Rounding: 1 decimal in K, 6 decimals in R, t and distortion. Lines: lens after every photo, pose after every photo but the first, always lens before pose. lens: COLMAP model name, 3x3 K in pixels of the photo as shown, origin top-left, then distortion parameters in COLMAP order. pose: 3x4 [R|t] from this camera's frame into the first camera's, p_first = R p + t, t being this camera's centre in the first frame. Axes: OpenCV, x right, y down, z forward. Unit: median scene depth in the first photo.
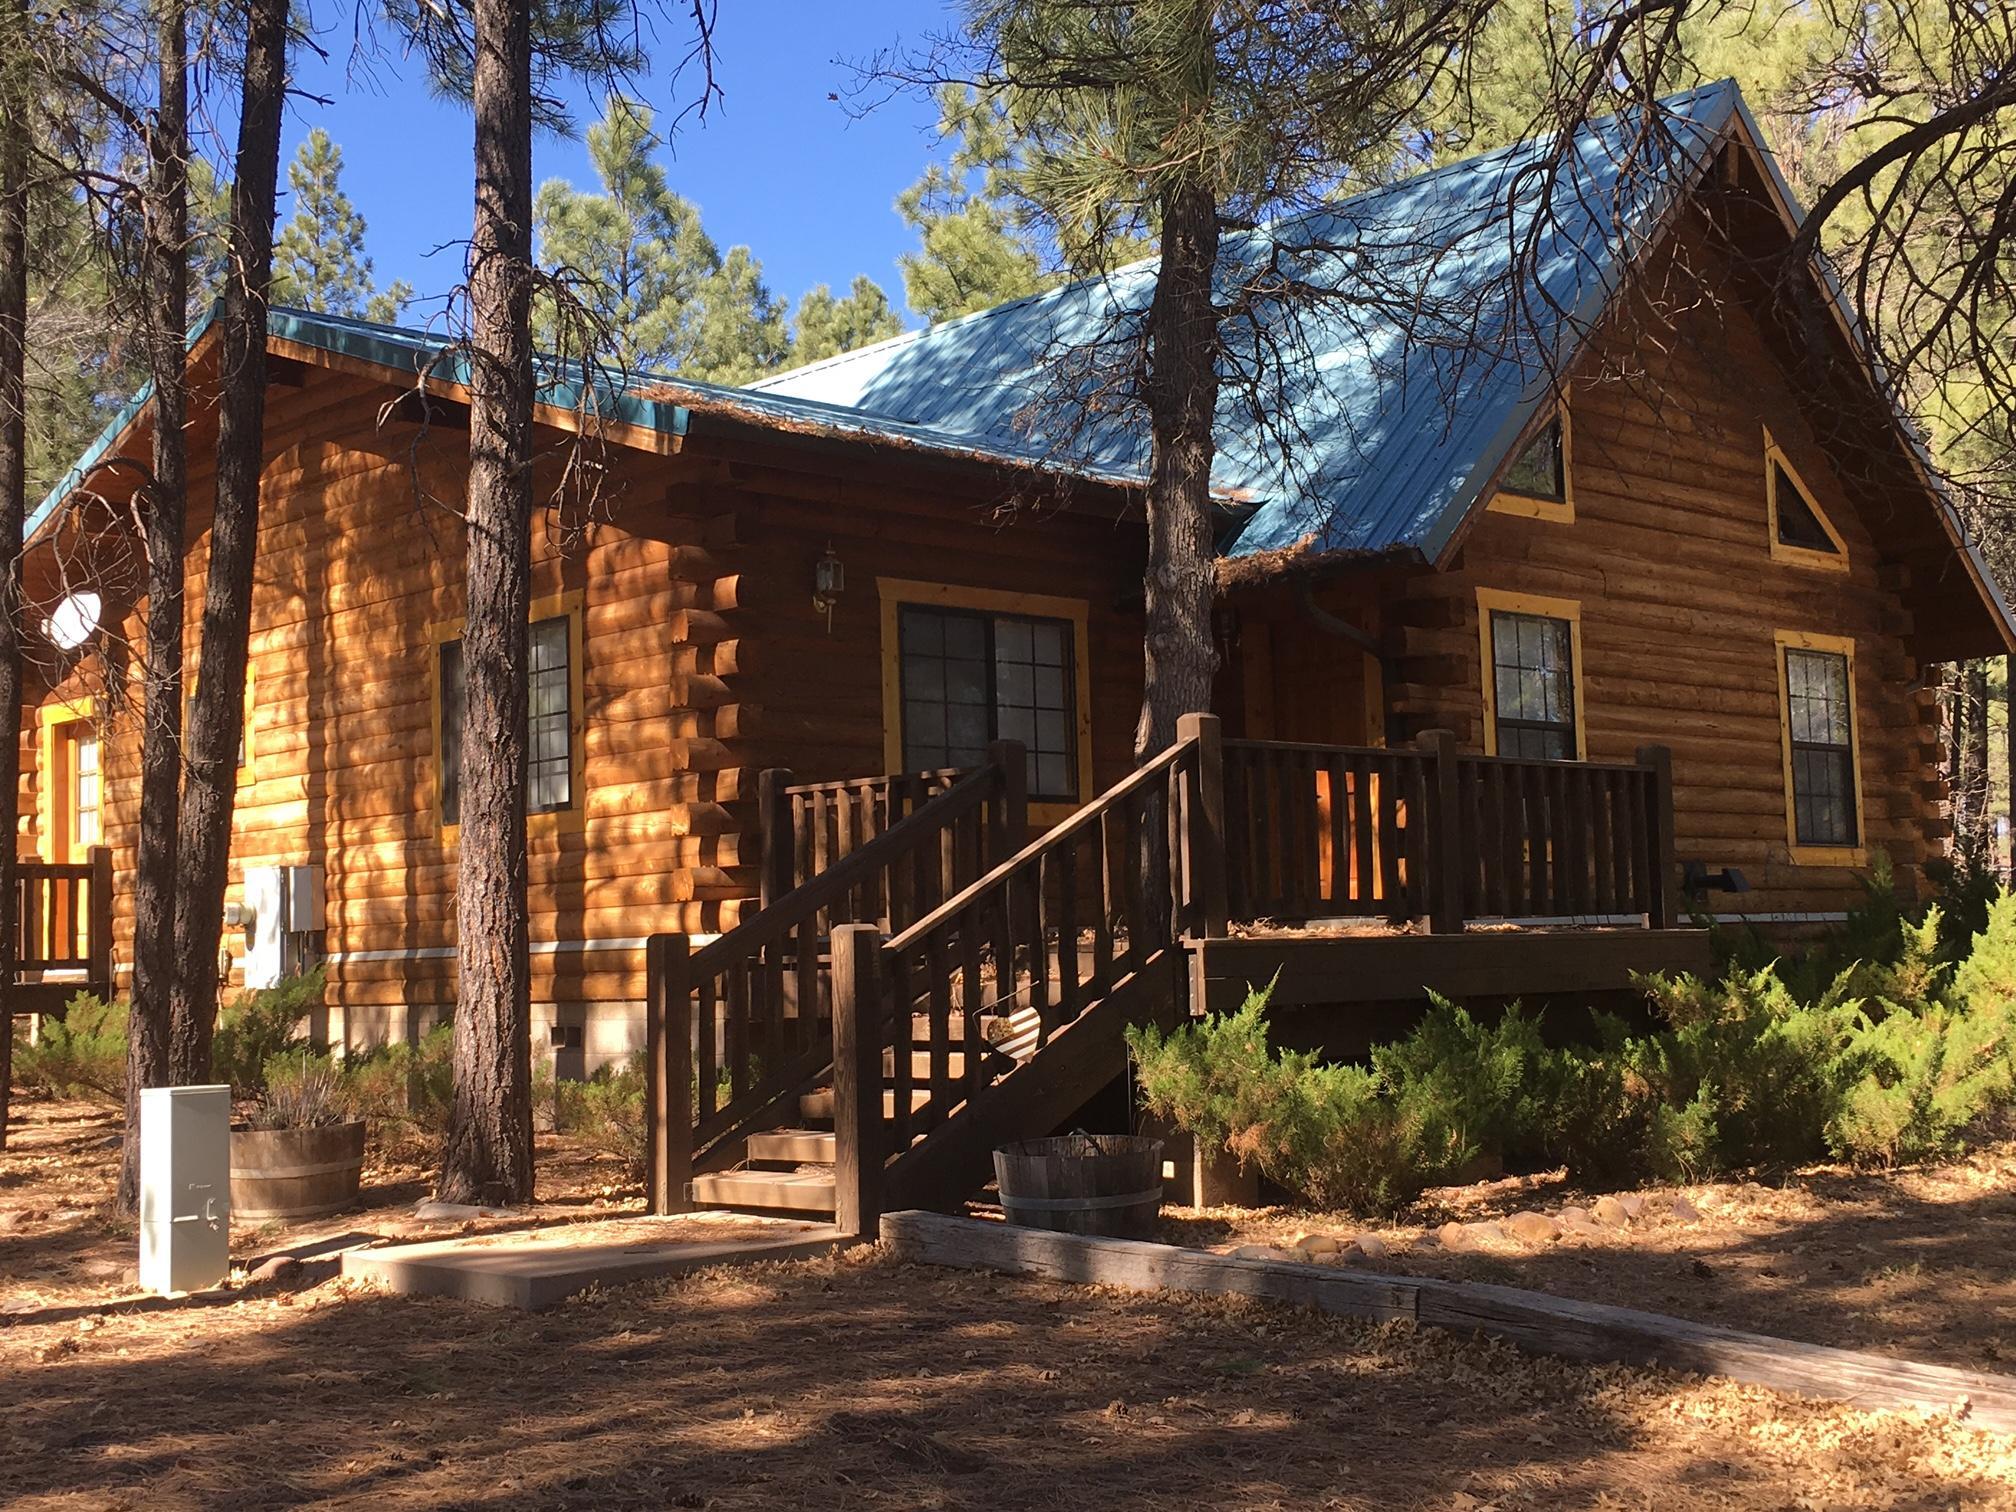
lens RADIAL K [[2474.1, 0, 1008.0], [0, 2474.1, 756.0], [0, 0, 1]] dist [0.696075, 0.000625]
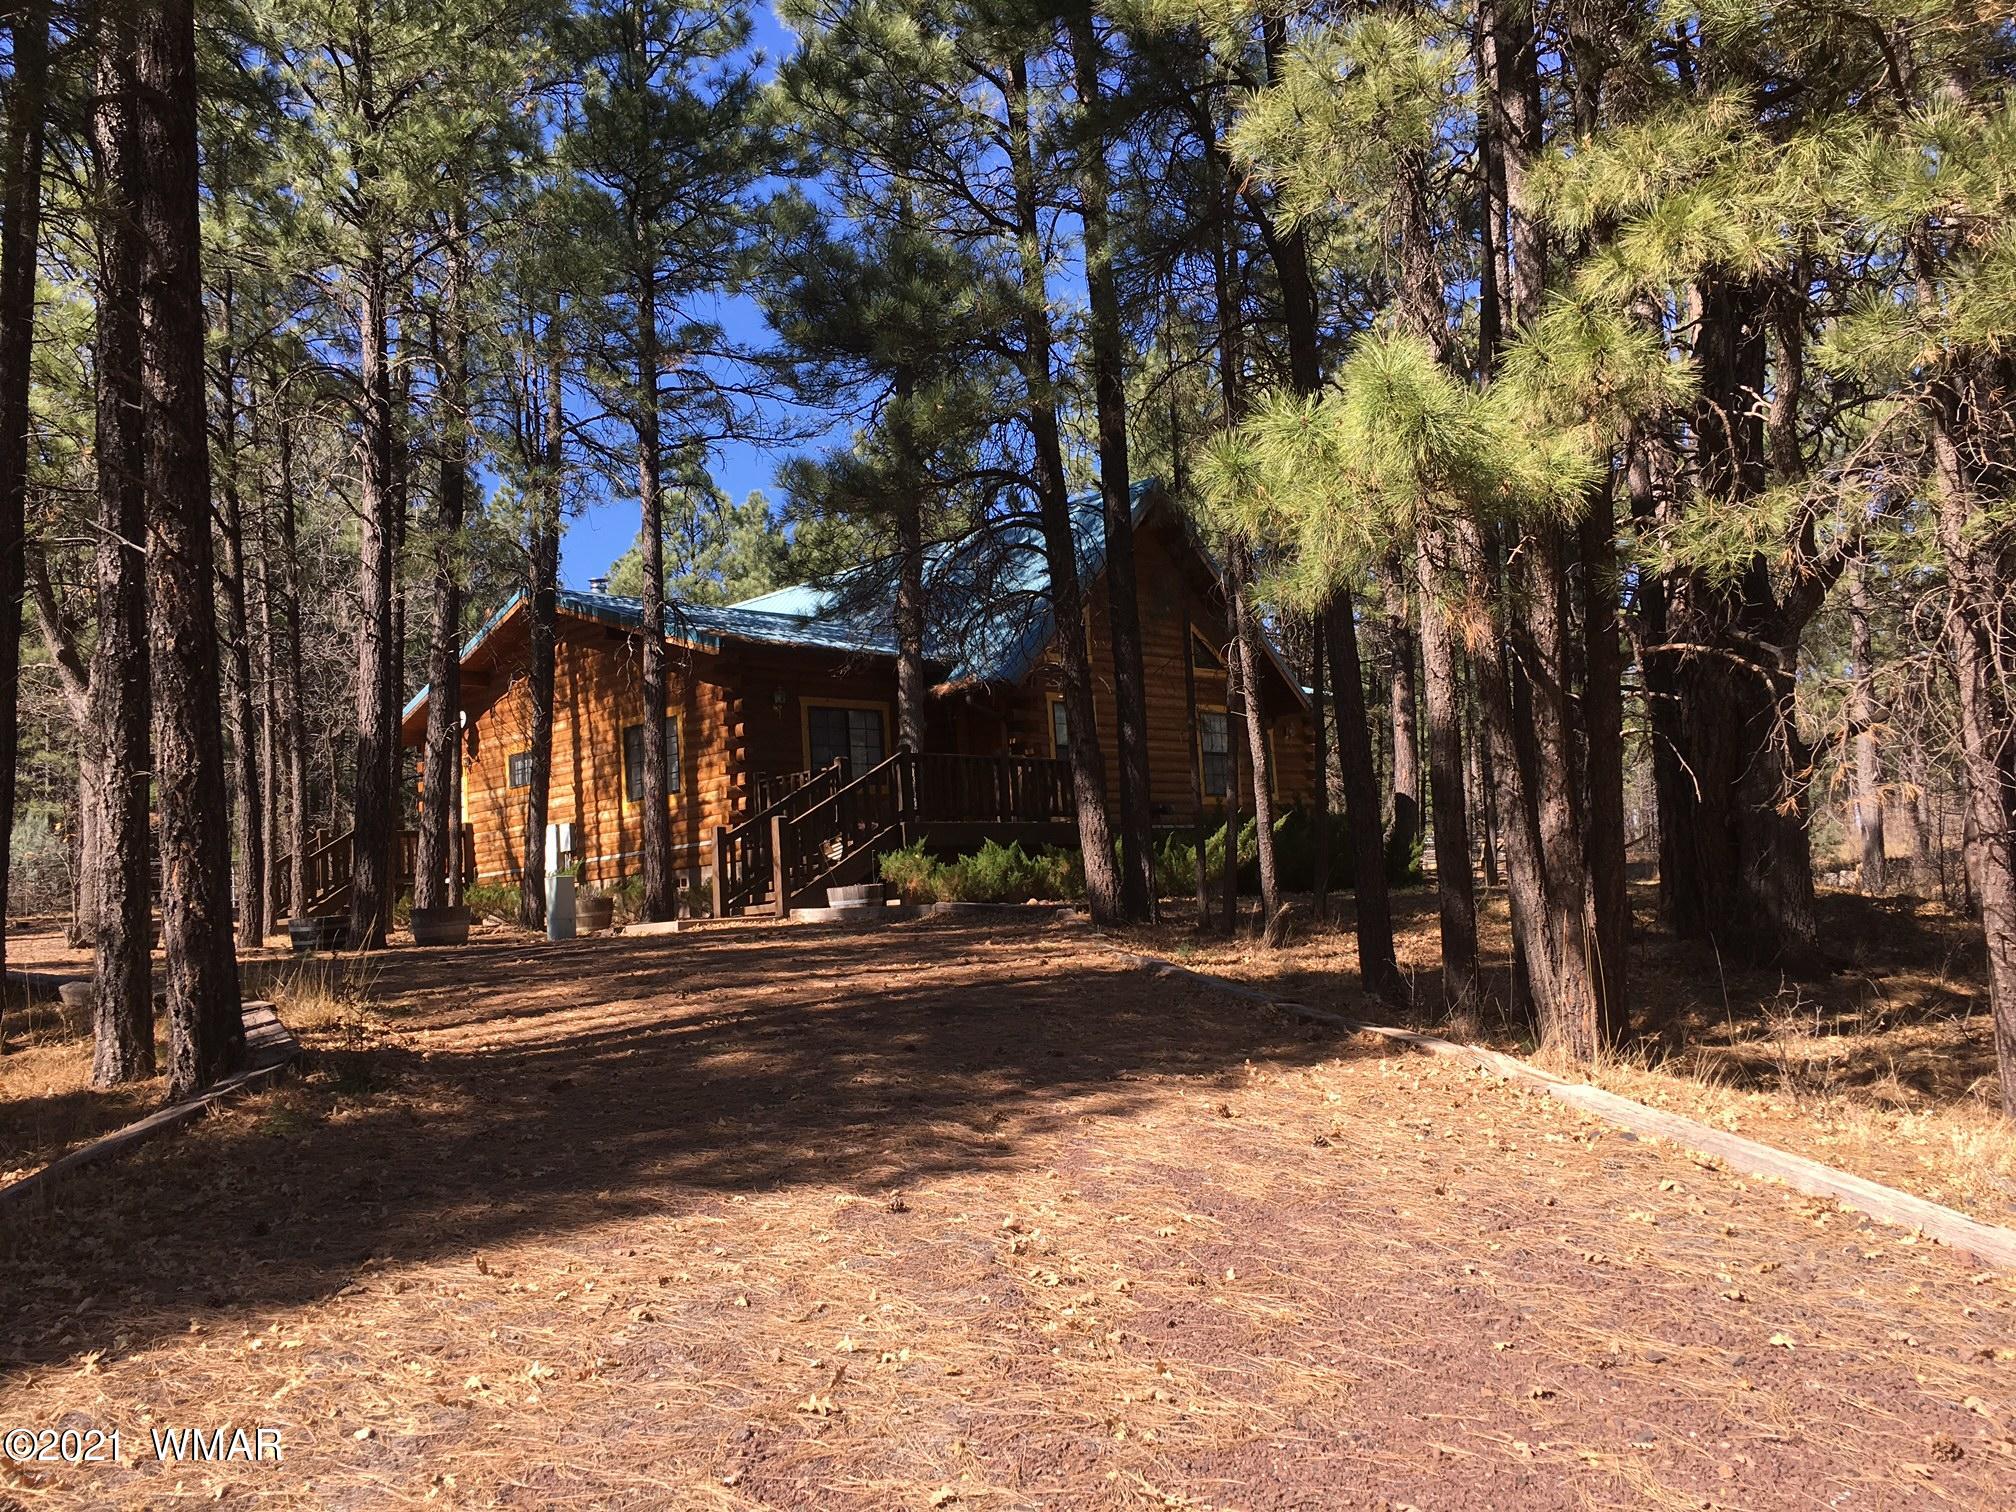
lens RADIAL K [[1701.4, 0, 1008.0], [0, 1701.4, 756.0], [0, 0, 1]] dist [0.000190, -0.000021]
pose [[0.998840, -0.030826, 0.036997, 0.086917], [0.031258, 0.999449, -0.011151, 0.014381], [-0.036633, 0.012295, 0.999253, -0.702960]]
